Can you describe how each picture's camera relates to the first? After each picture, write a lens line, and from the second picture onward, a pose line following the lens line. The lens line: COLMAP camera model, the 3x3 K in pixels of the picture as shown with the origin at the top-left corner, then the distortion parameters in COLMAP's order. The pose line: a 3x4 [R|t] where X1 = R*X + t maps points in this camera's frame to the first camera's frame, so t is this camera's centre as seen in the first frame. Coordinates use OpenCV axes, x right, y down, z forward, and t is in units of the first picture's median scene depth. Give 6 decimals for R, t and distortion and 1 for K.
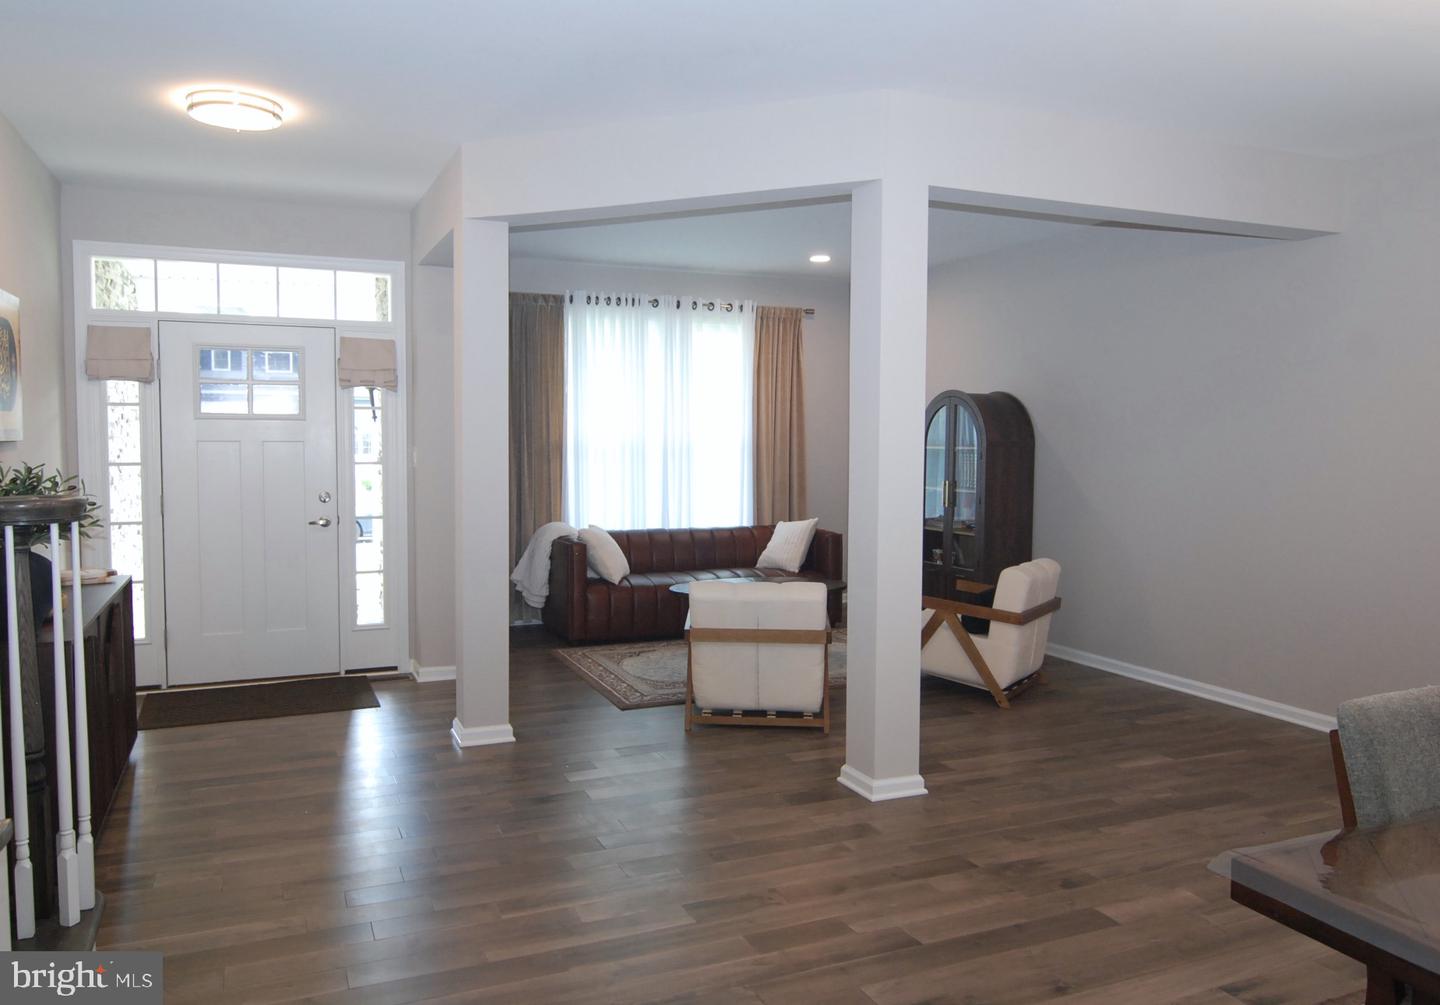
lens RADIAL K [[1038.0, 0, 719.3], [0, 1038.0, 501.2], [0, 0, 1]] dist [-0.028483, -0.003799]
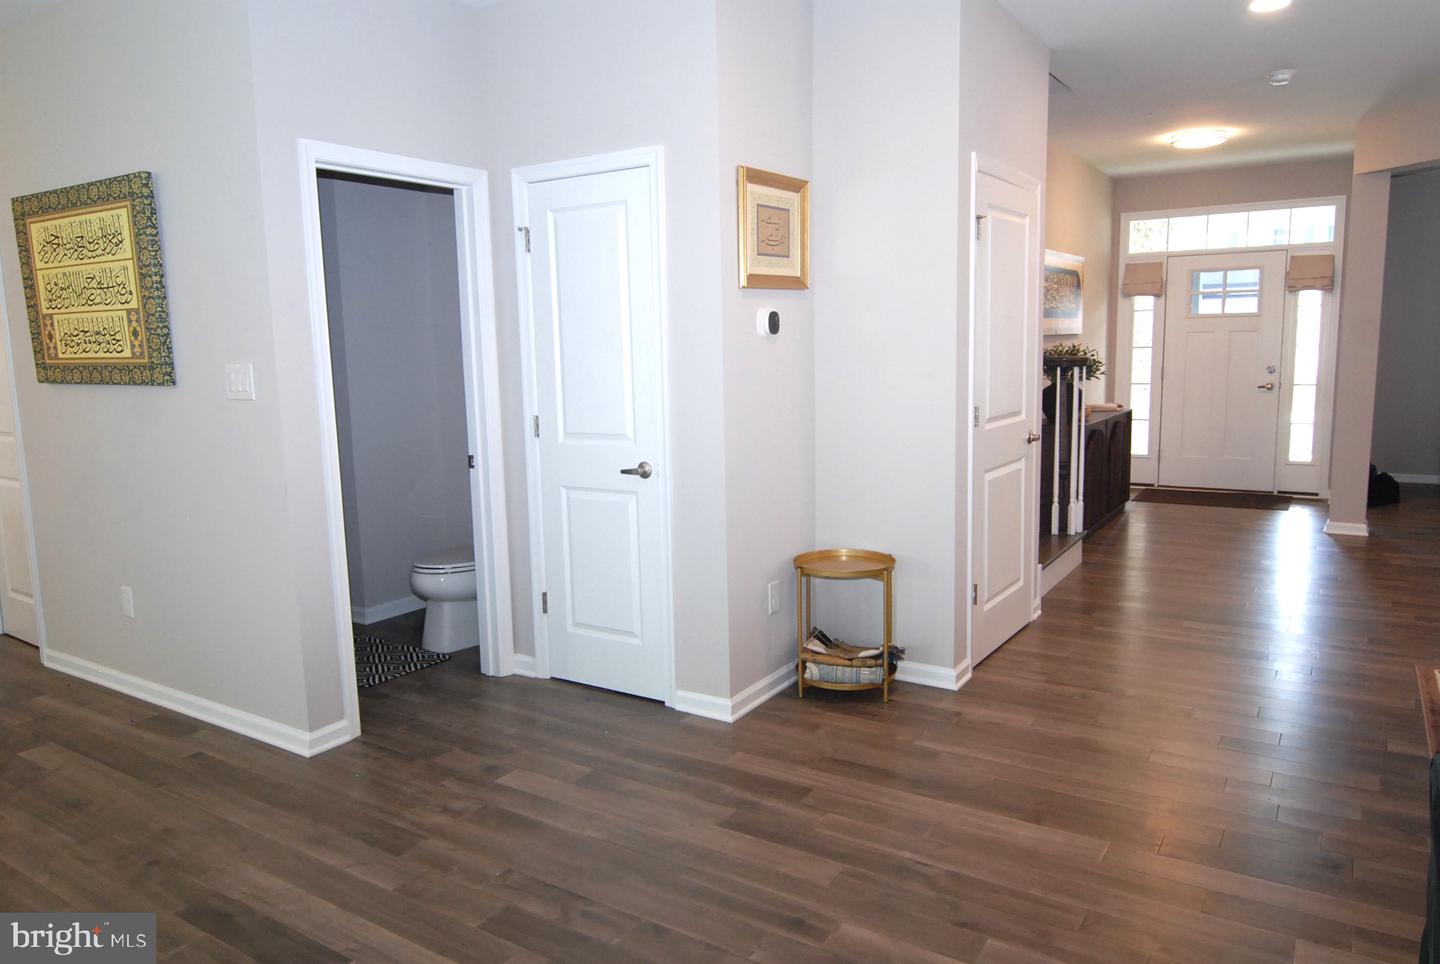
lens RADIAL K [[984.8, 0, 720.7], [0, 984.8, 484.2], [0, 0, 1]] dist [0.001256, -0.013571]
pose [[0.555586, 0.101480, -0.825243, 0.371914], [-0.025067, 0.994117, 0.105370, 0.032780], [0.831081, -0.037855, 0.554861, -0.446411]]
